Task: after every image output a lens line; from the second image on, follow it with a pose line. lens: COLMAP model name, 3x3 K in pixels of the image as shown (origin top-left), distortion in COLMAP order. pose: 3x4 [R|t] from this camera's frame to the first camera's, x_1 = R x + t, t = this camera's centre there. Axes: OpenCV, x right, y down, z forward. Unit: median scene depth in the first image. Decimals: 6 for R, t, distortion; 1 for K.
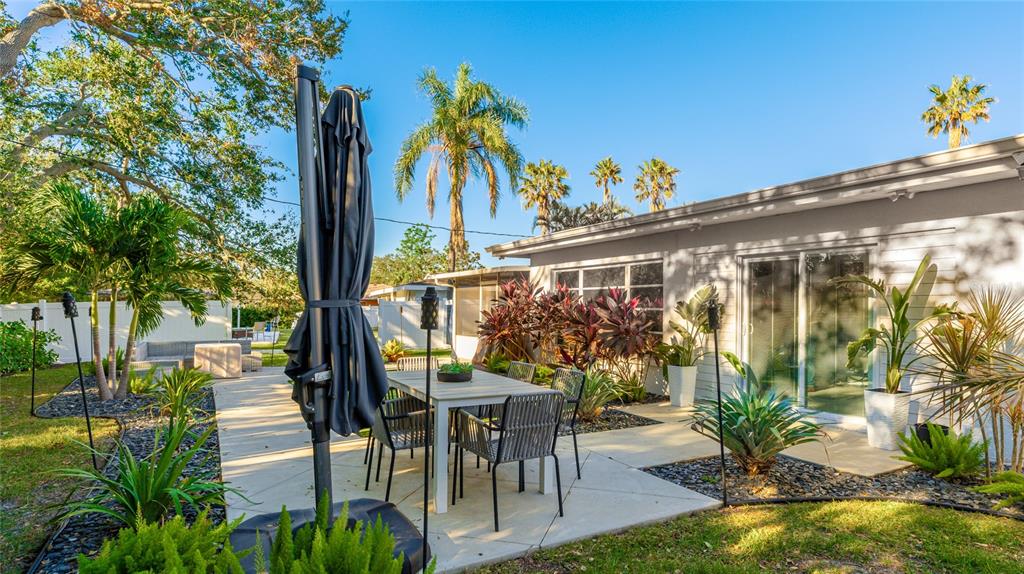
lens RADIAL K [[572.7, 0, 512.4], [0, 572.7, 295.3], [0, 0, 1]] dist [0.000229, -0.000096]
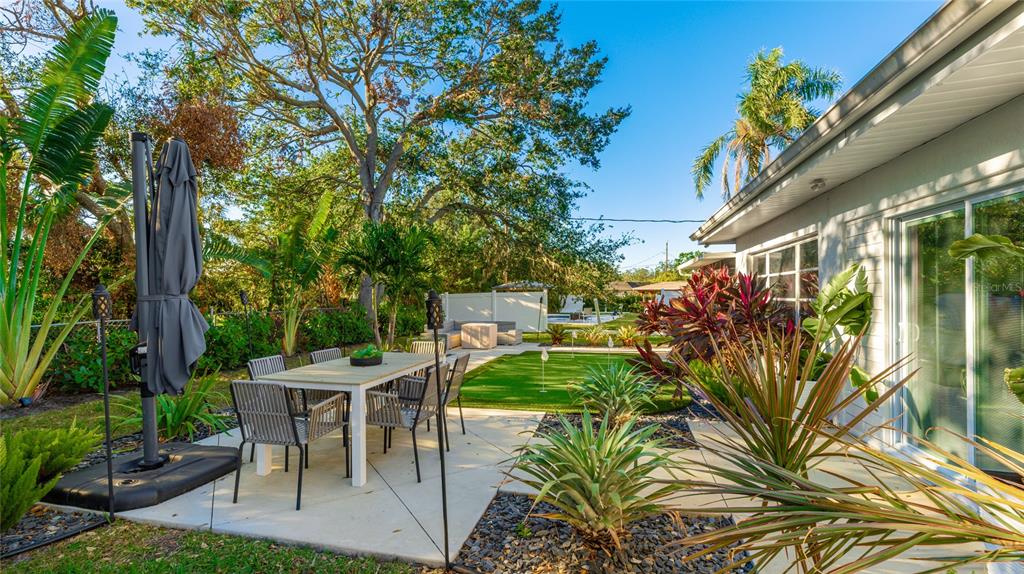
lens RADIAL K [[466.0, 0, 510.9], [0, 466.0, 285.0], [0, 0, 1]] dist [-0.001128, 0.000216]
pose [[0.717202, -0.016977, -0.696659, 0.446384], [0.016052, 0.999840, -0.007839, 0.002044], [0.696681, -0.005560, 0.717360, 0.326082]]
